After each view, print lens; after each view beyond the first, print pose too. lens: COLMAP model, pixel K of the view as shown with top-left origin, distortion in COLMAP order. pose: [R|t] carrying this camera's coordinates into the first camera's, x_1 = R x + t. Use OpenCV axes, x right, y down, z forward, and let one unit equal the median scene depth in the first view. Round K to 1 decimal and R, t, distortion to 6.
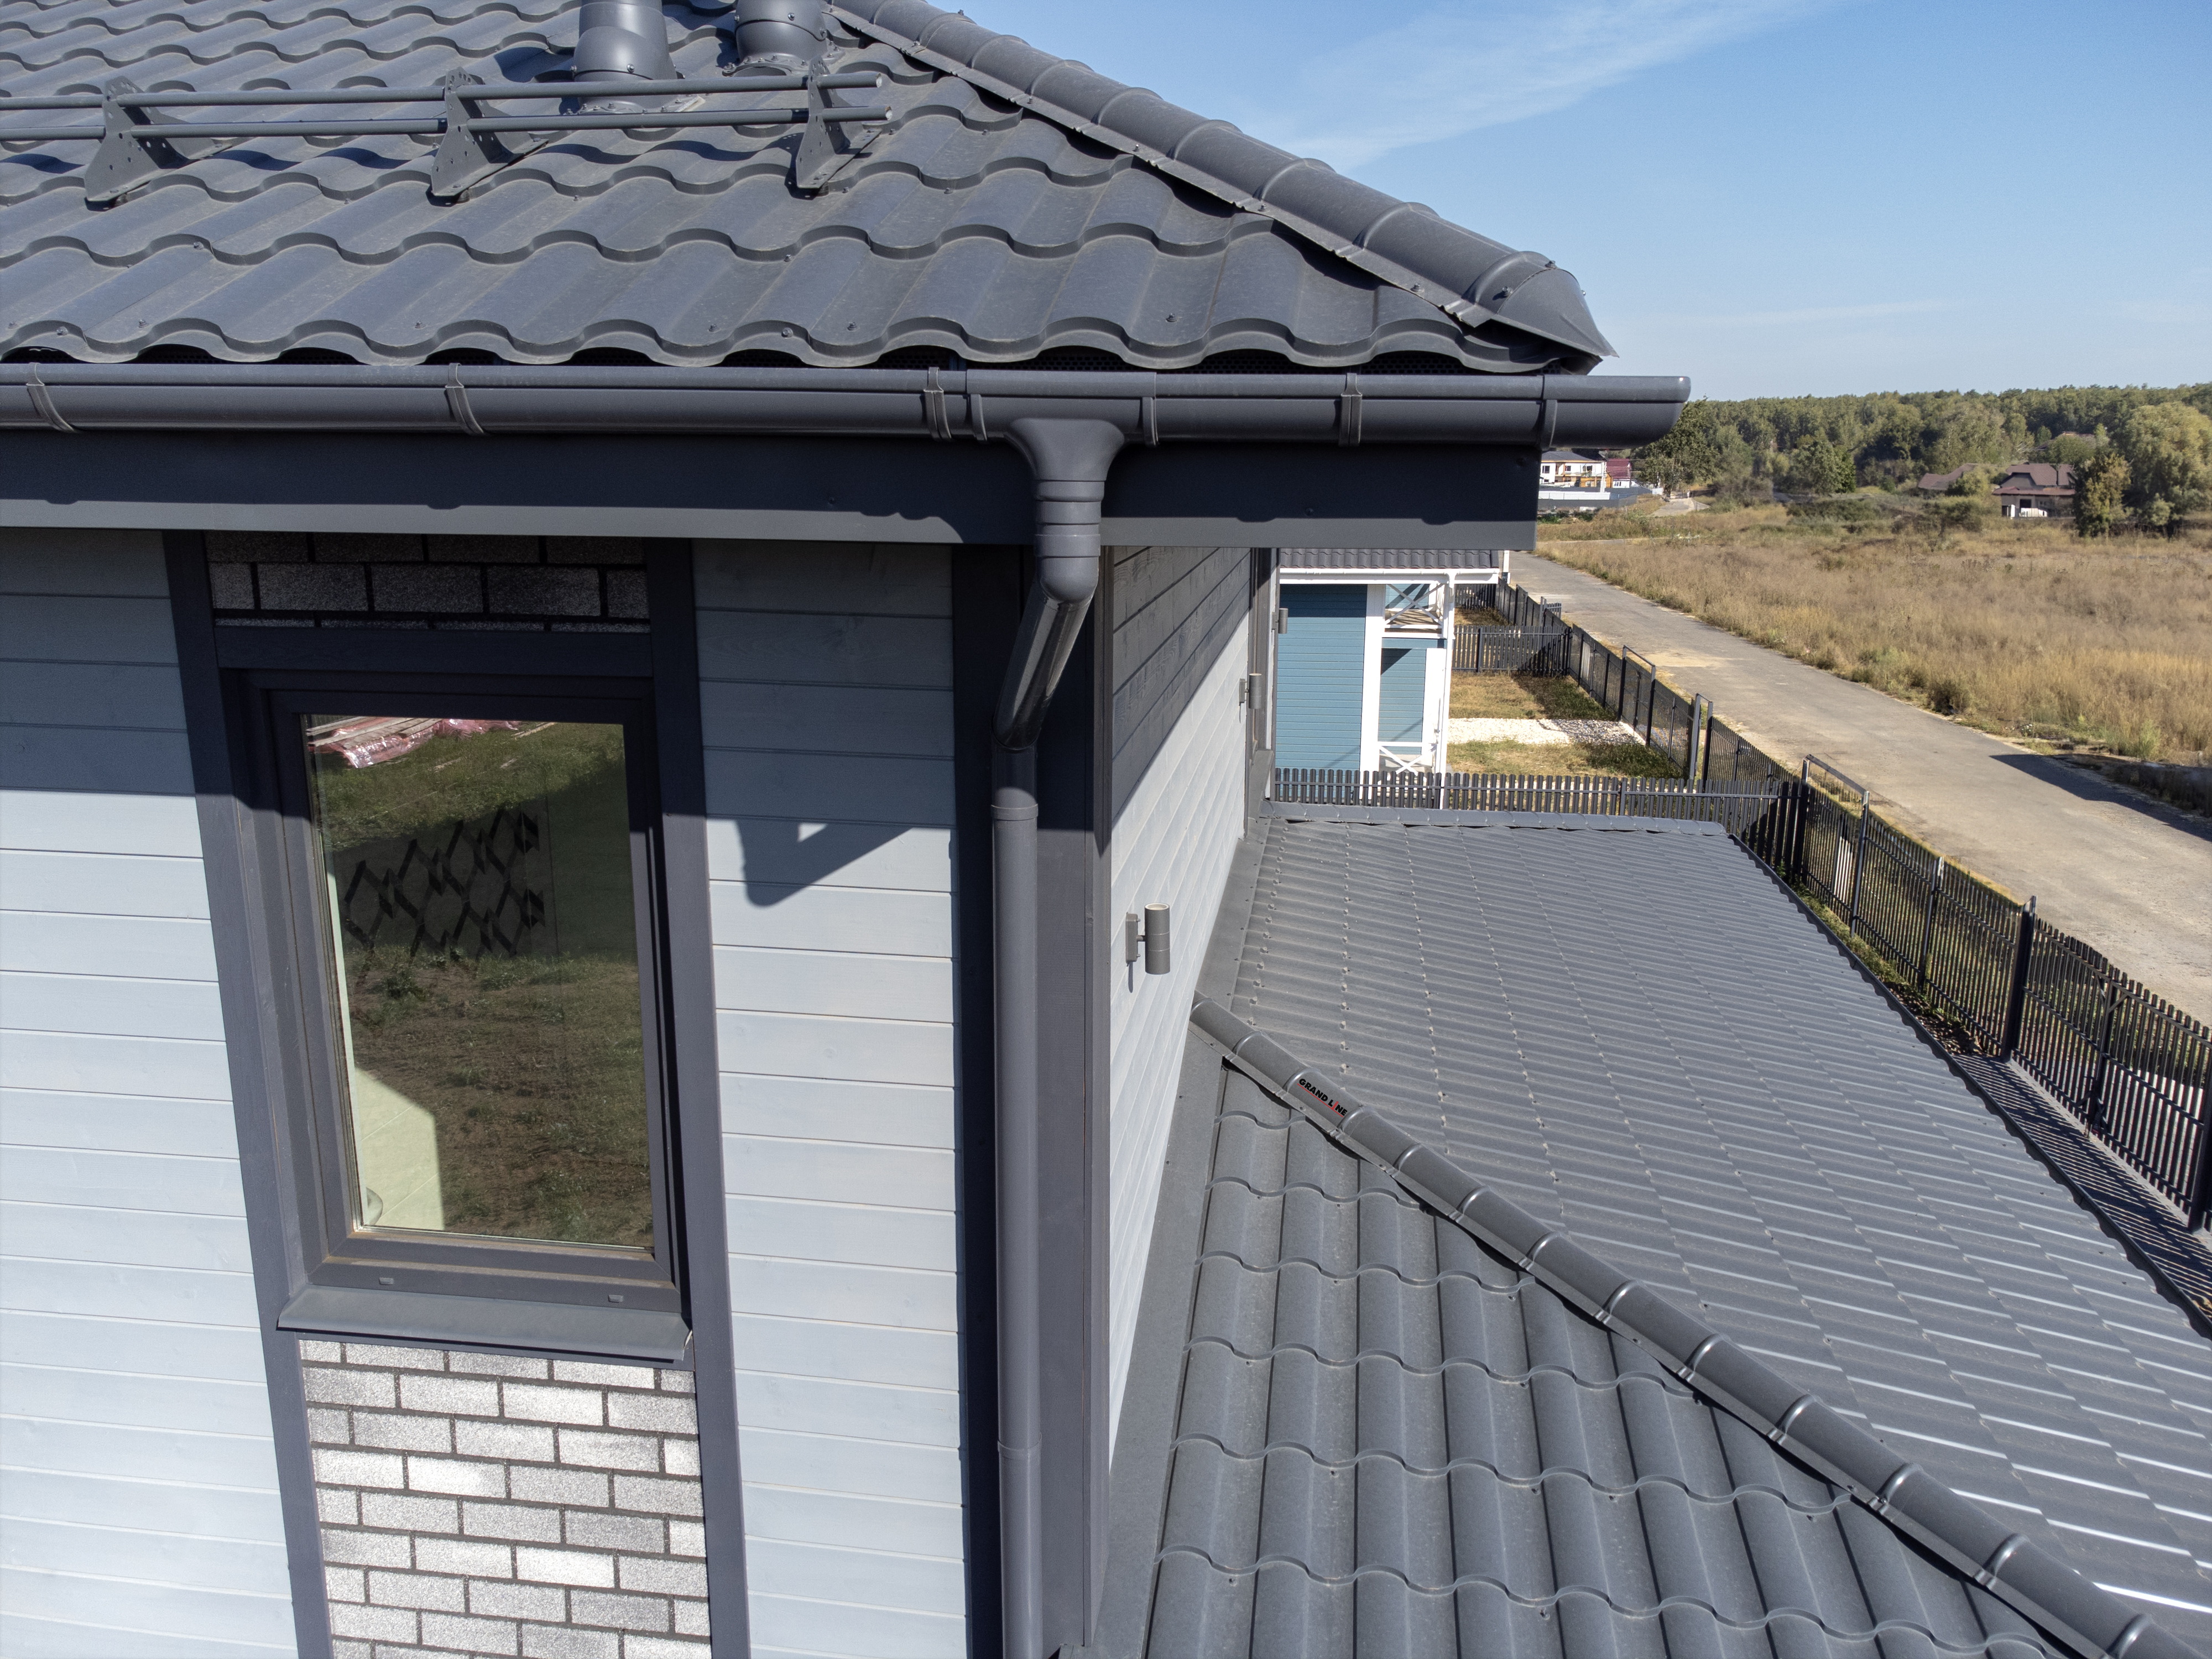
lens RADIAL K [[1656.6, 0, 1106.0], [0, 1656.6, 829.5], [0, 0, 1]] dist [0.005037, 0.004417]
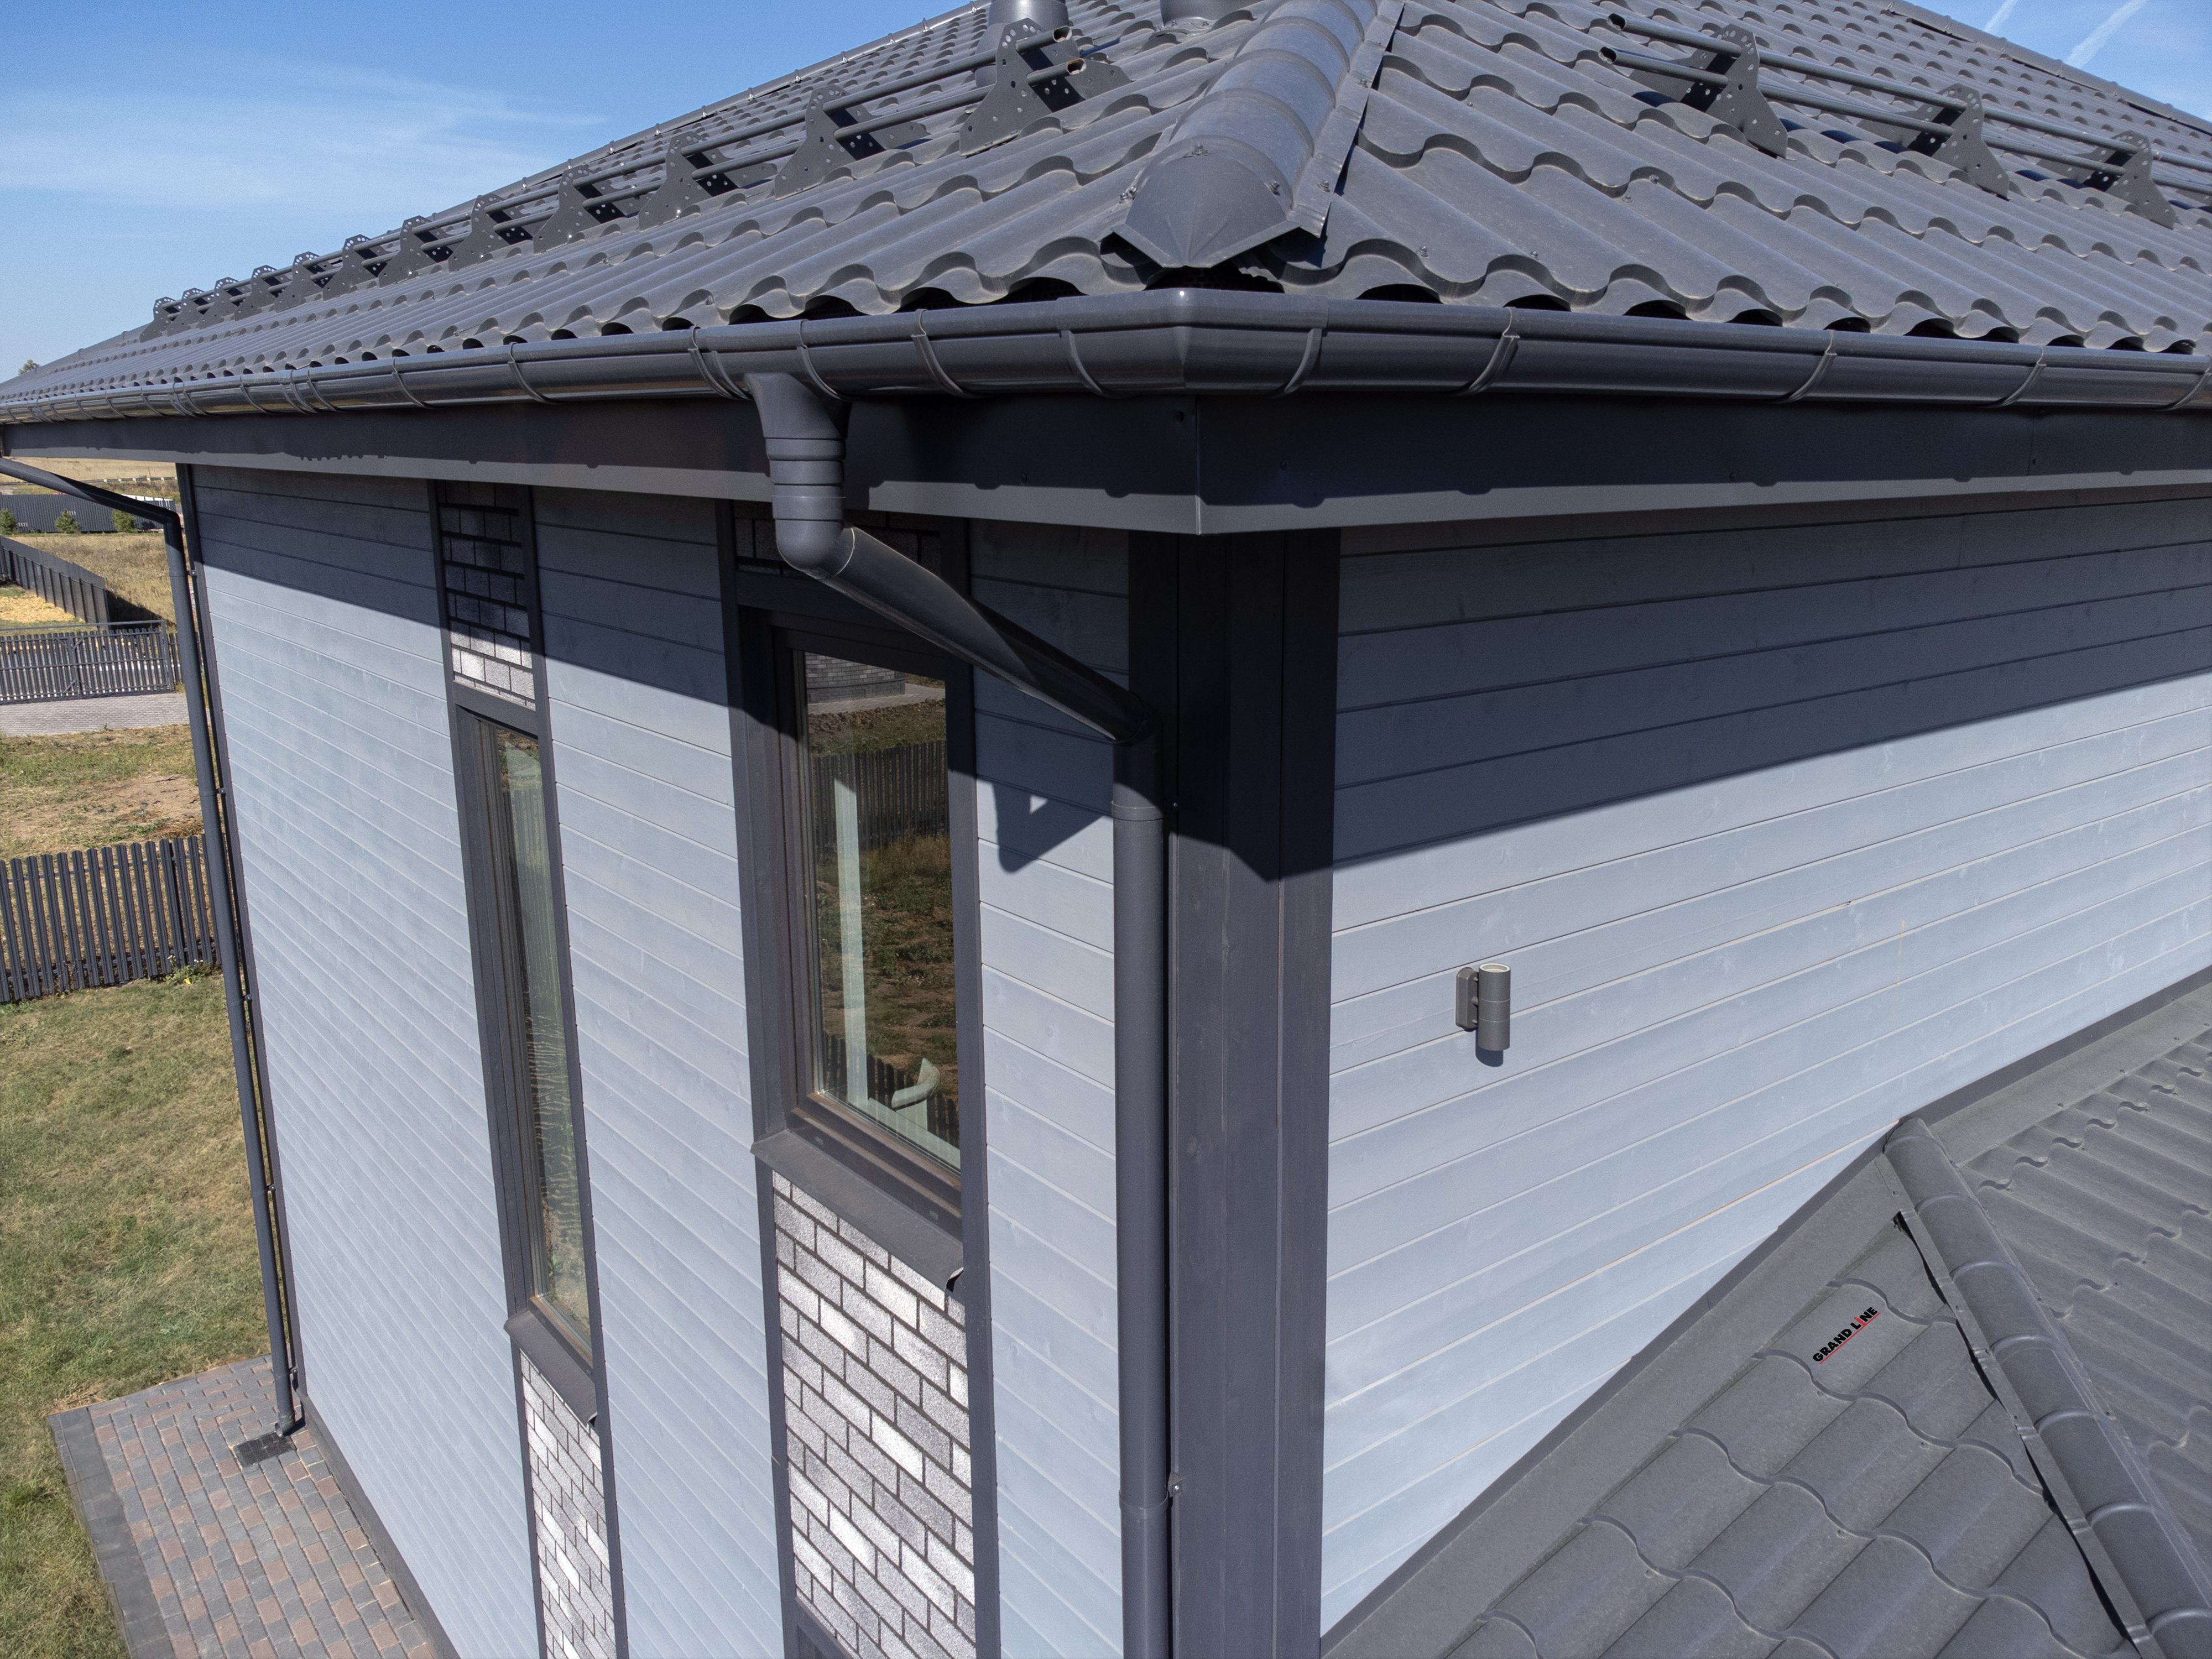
lens RADIAL K [[1669.4, 0, 1109.1], [0, 1669.4, 806.5], [0, 0, 1]] dist [0.003542, -0.000361]
pose [[0.725355, 0.145118, -0.672905, 0.463584], [-0.151979, 0.987165, 0.049066, -0.047197], [0.671389, 0.066677, 0.738100, 0.259925]]
